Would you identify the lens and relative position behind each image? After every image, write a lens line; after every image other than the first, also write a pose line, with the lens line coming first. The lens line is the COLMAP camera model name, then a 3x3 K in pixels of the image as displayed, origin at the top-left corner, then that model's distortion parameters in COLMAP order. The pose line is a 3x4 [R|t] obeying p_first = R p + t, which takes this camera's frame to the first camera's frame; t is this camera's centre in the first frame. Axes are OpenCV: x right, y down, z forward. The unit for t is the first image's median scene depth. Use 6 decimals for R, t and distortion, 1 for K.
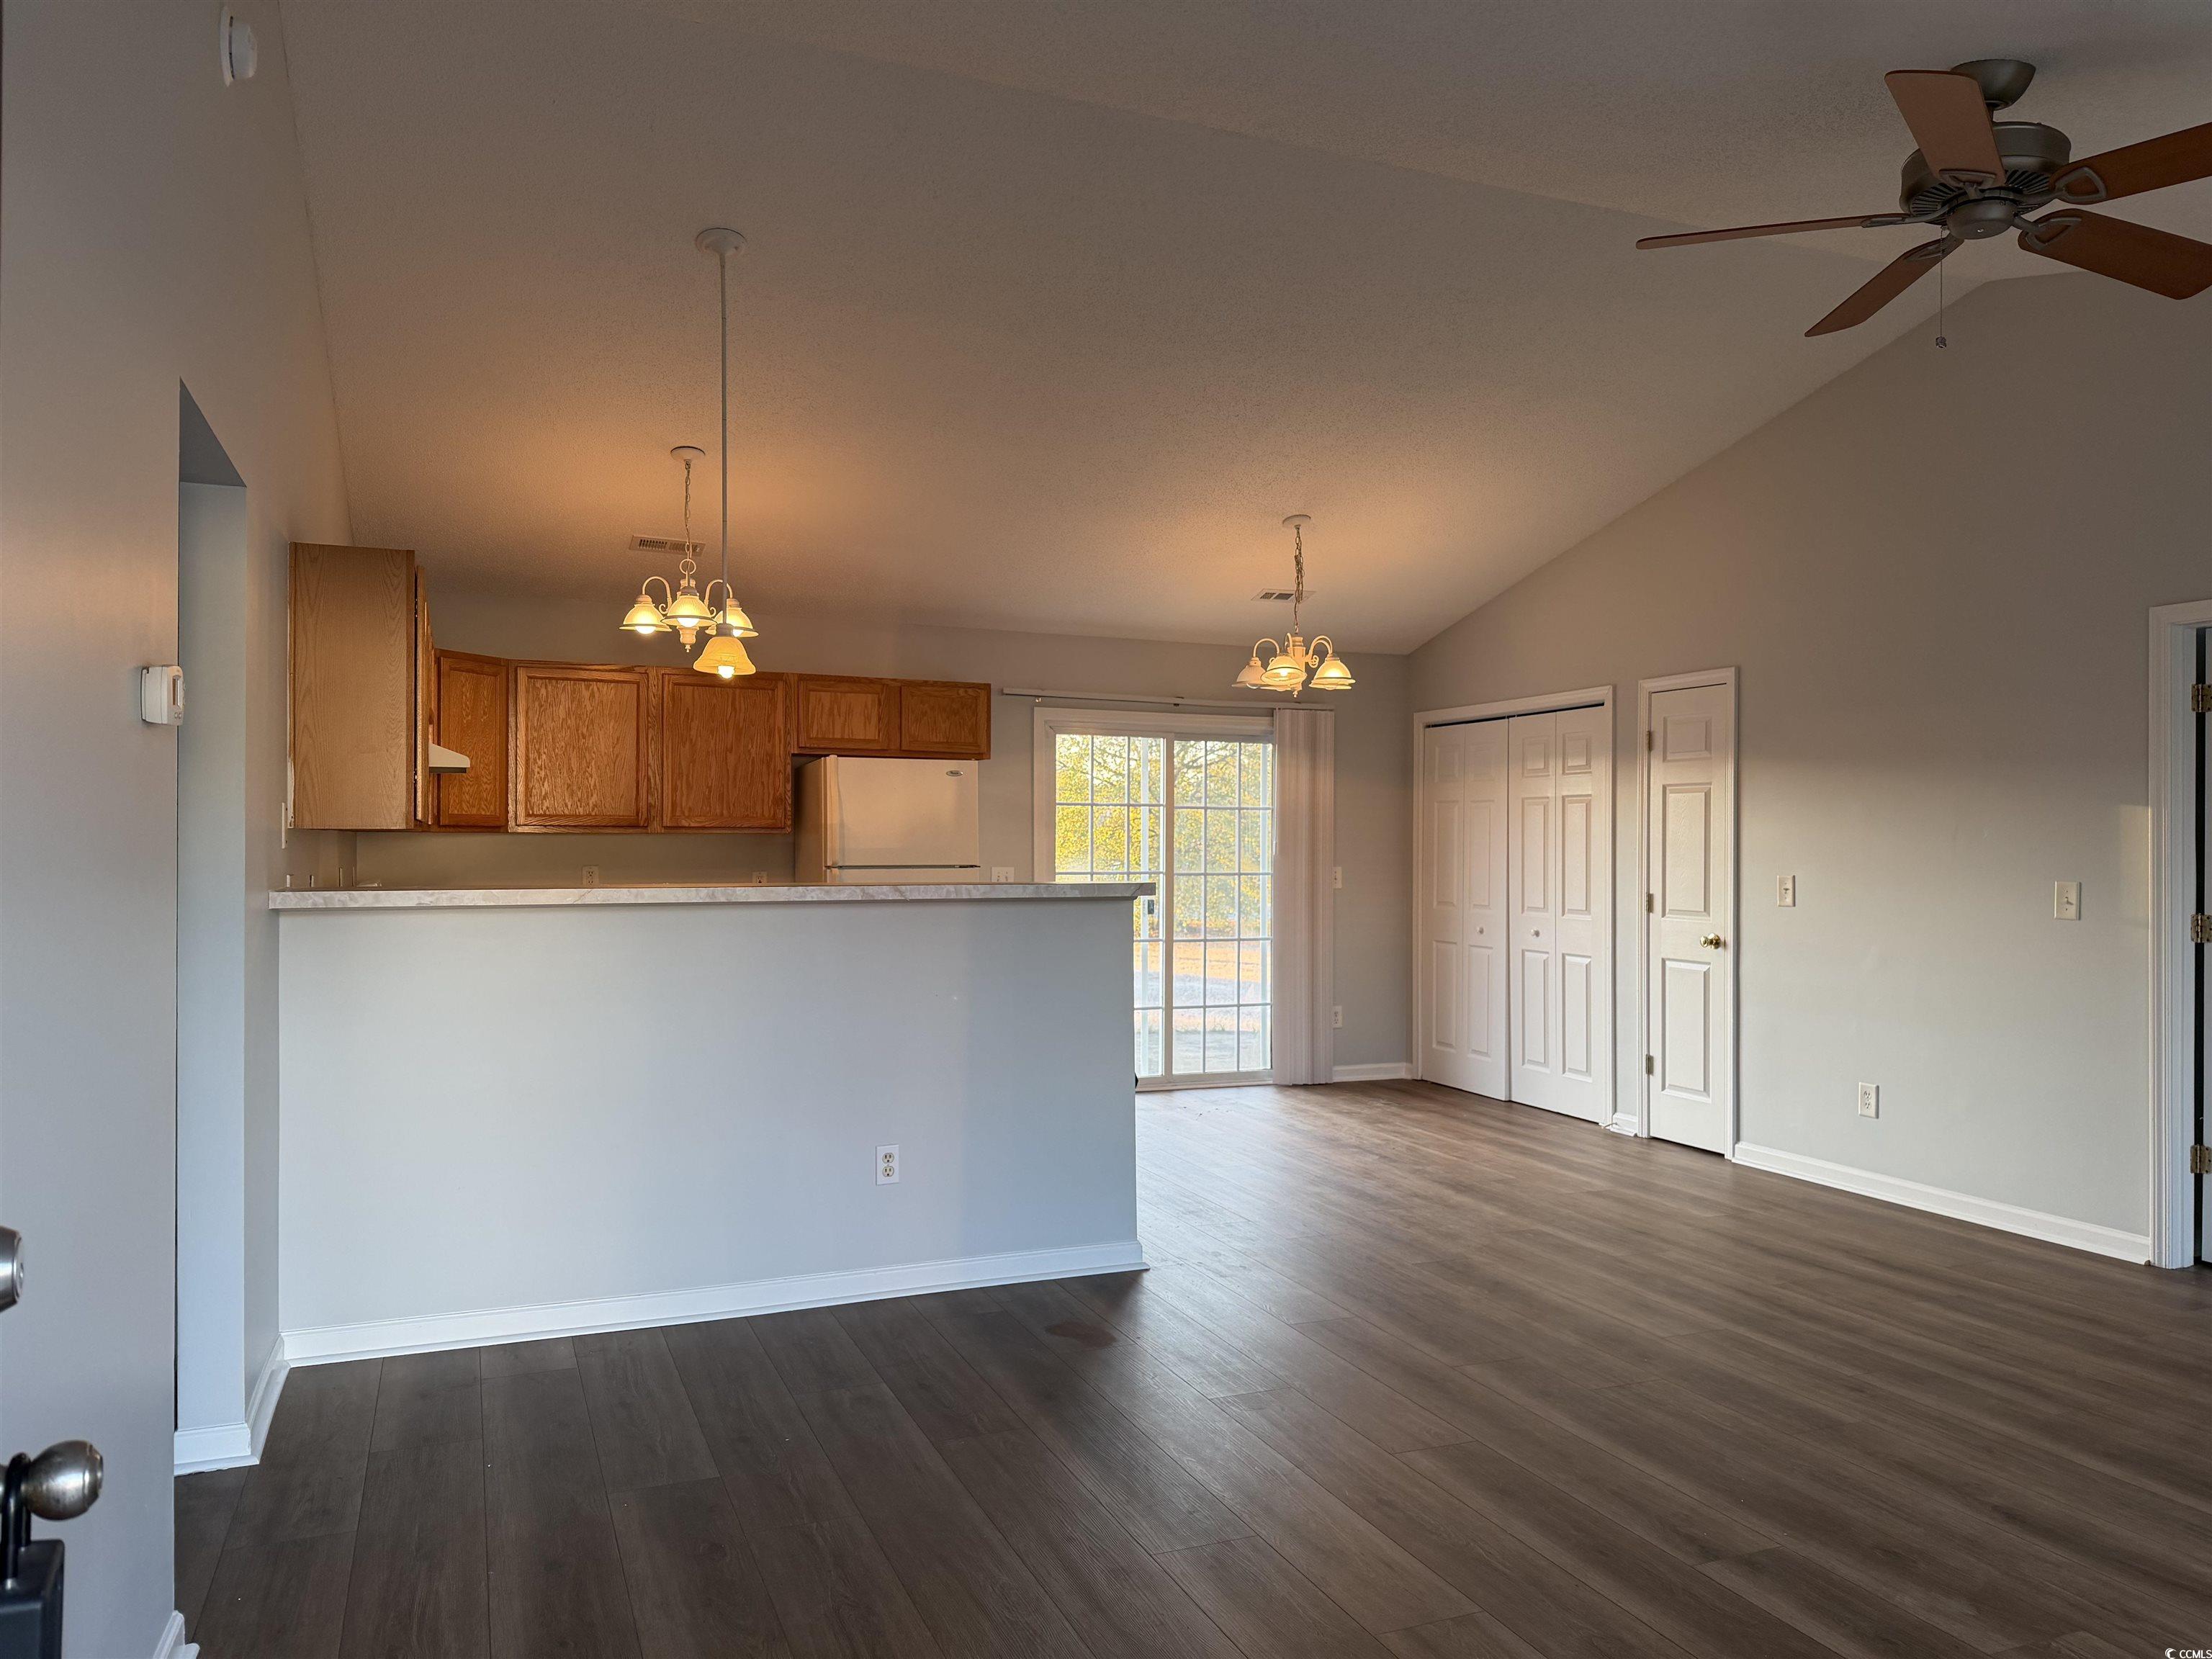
lens RADIAL K [[1545.9, 0, 1116.4], [0, 1545.9, 822.9], [0, 0, 1]] dist [0.096619, -0.110119]
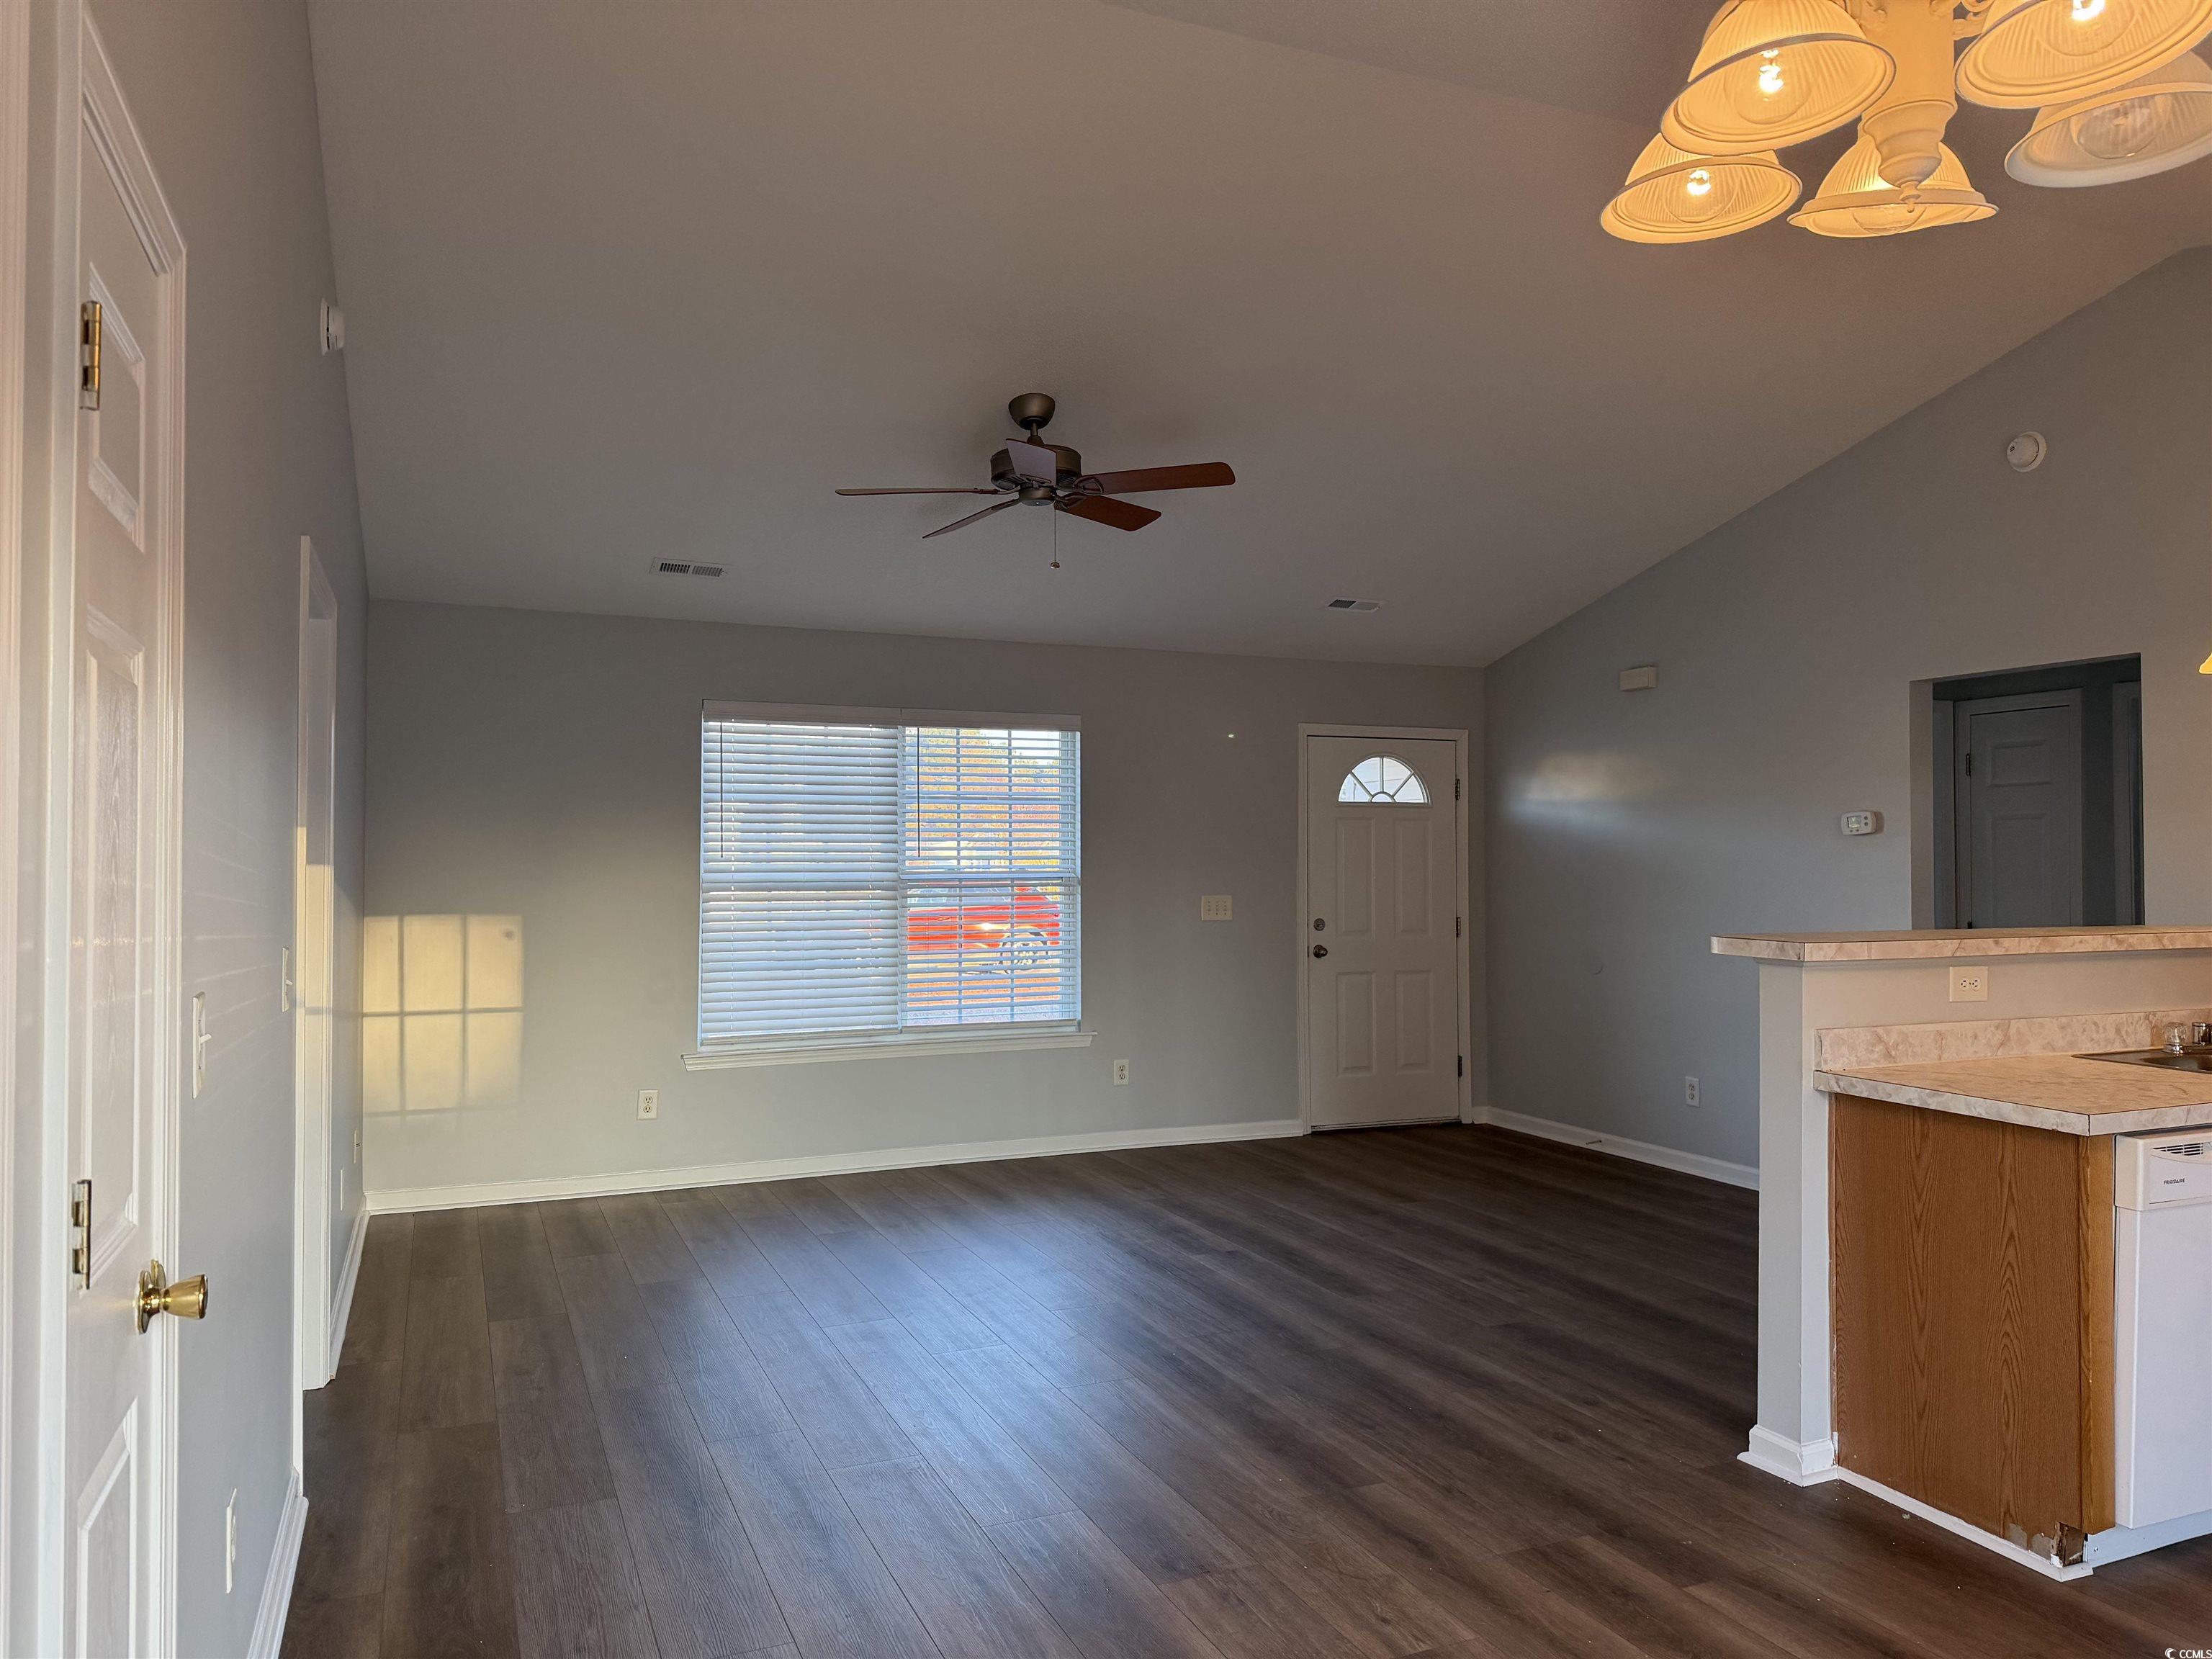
lens RADIAL K [[1545.0, 0, 1095.5], [0, 1545.0, 833.0], [0, 0, 1]] dist [0.084679, -0.117379]
pose [[-0.999973, -0.007169, 0.001589, 0.273494], [-0.007216, 0.999460, -0.032070, 0.012230], [-0.001359, -0.032081, -0.999484, 1.462323]]
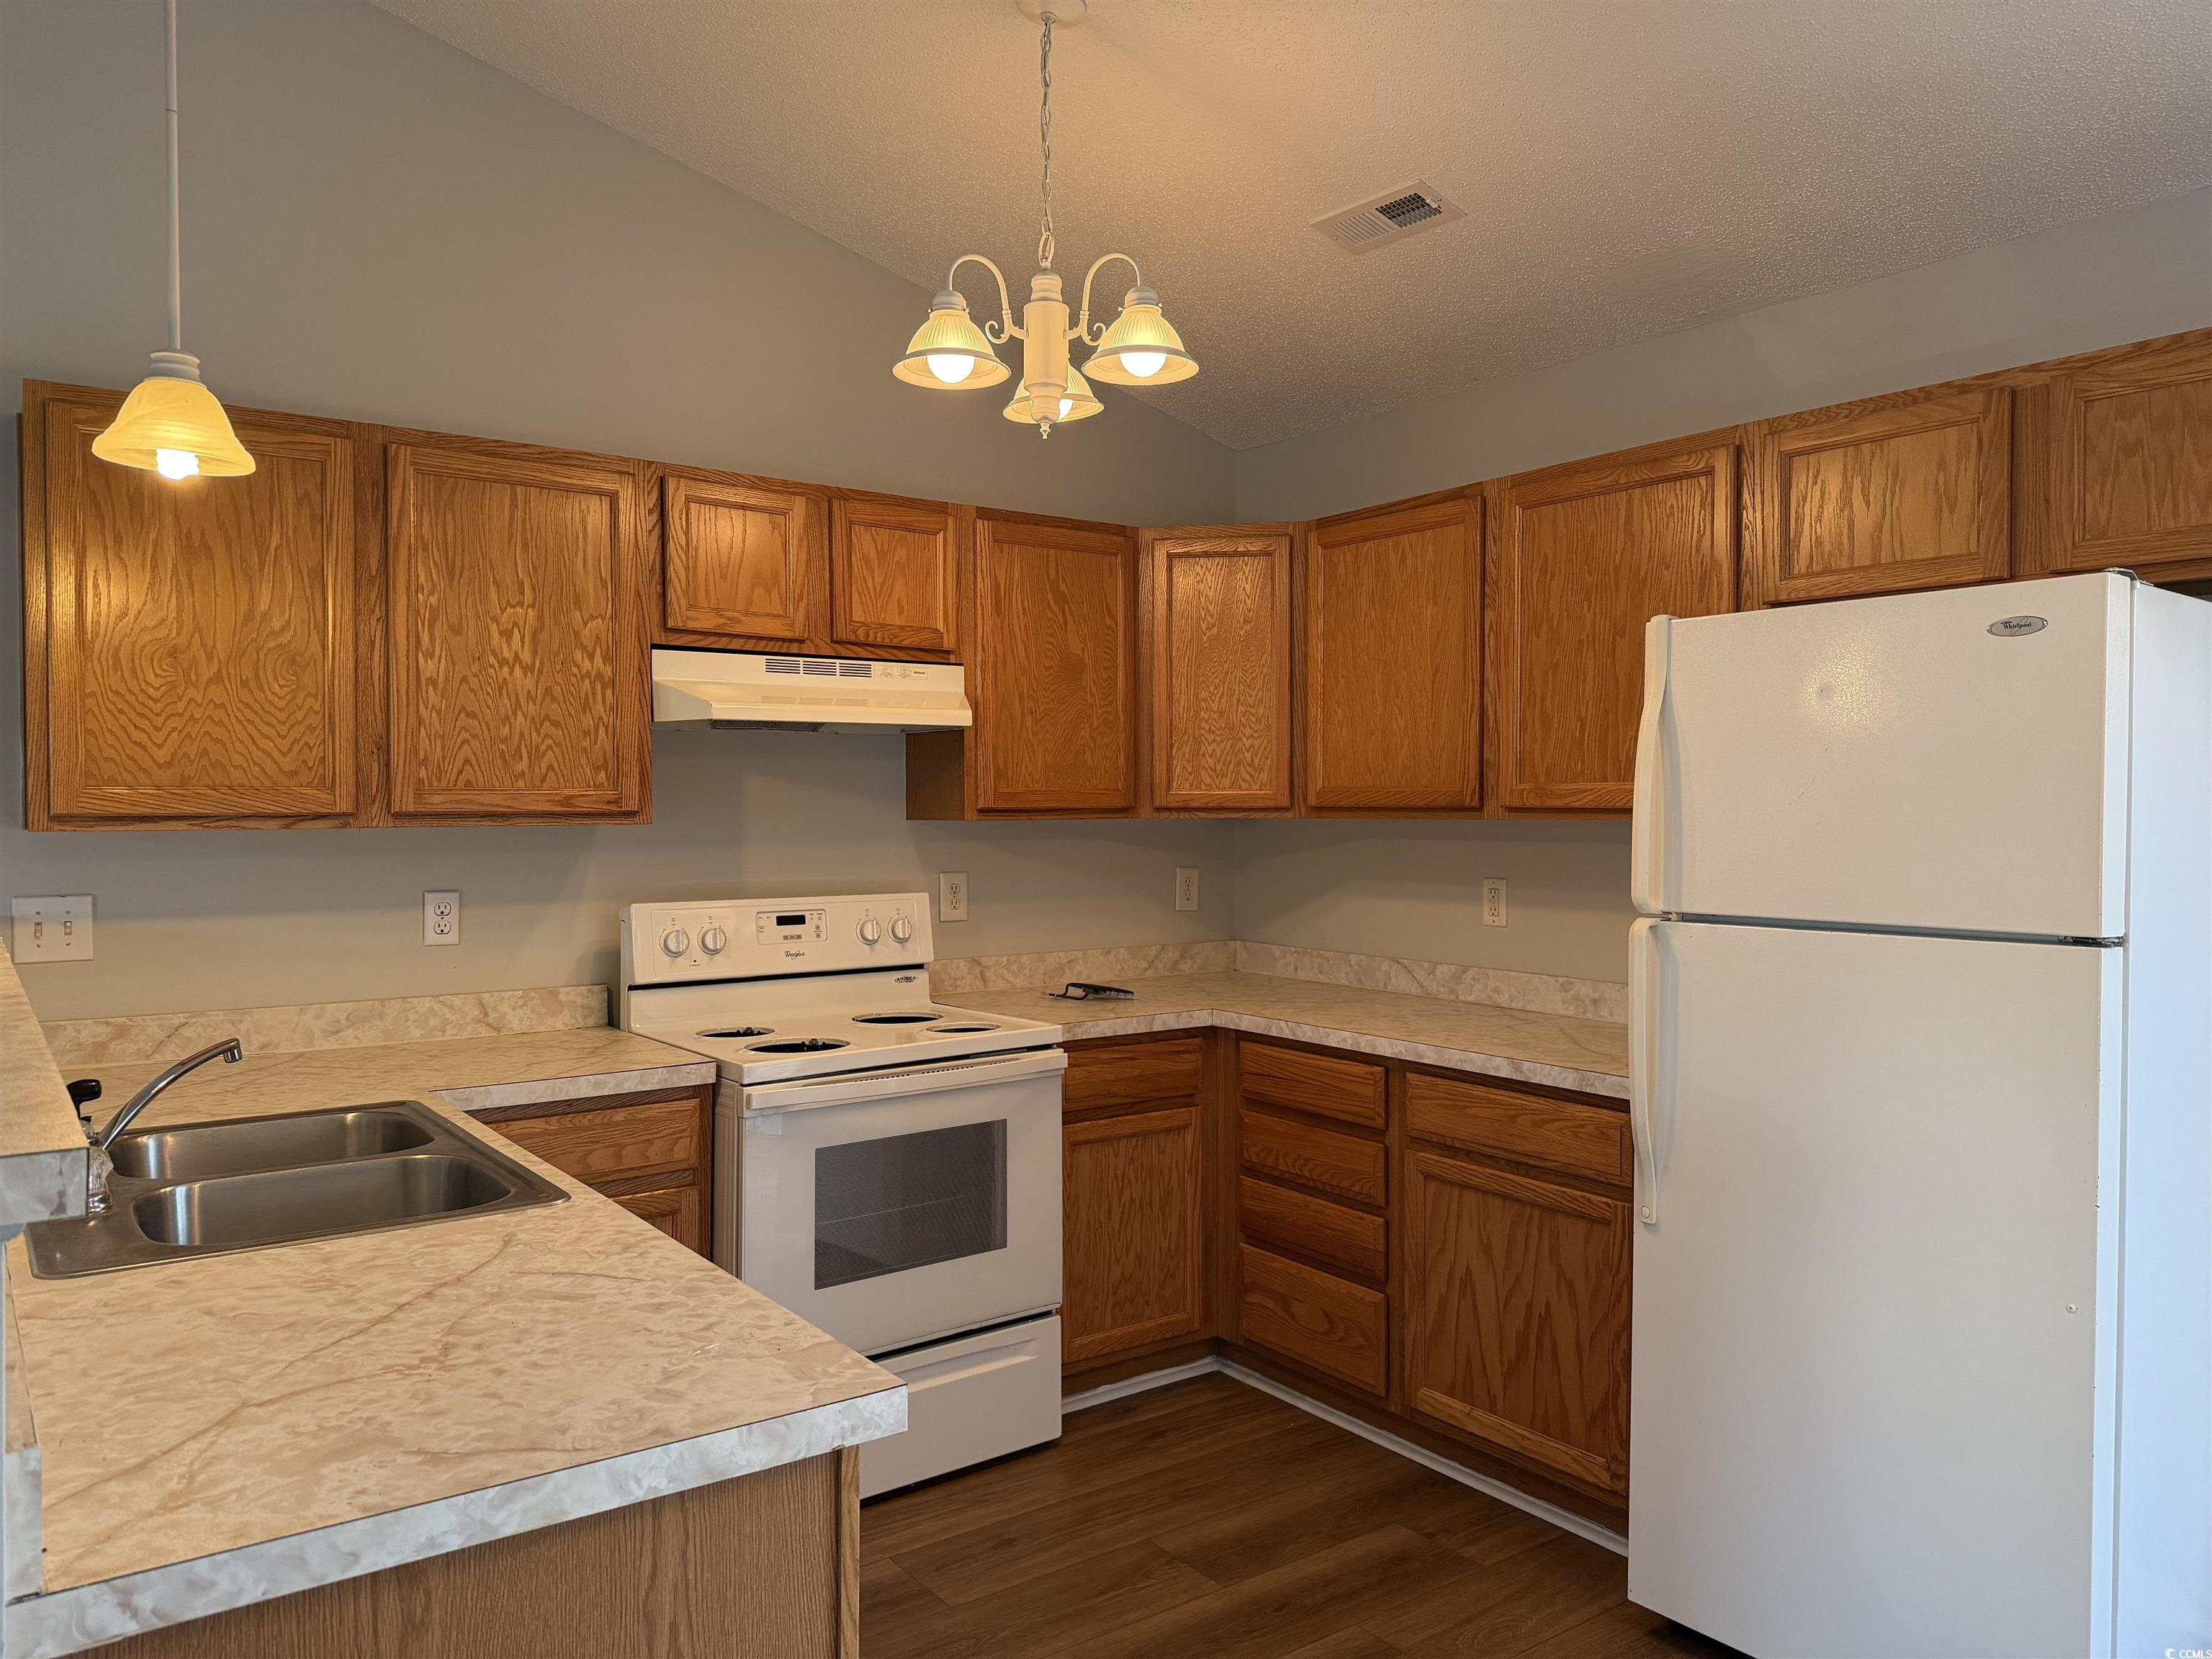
lens RADIAL K [[1541.3, 0, 1103.9], [0, 1541.3, 833.0], [0, 0, 1]] dist [0.162327, -0.273051]
pose [[0.232914, 0.014670, -0.972387, 0.185065], [0.015275, 0.999708, 0.018741, -0.000658], [0.972377, -0.019219, 0.232622, 0.928786]]
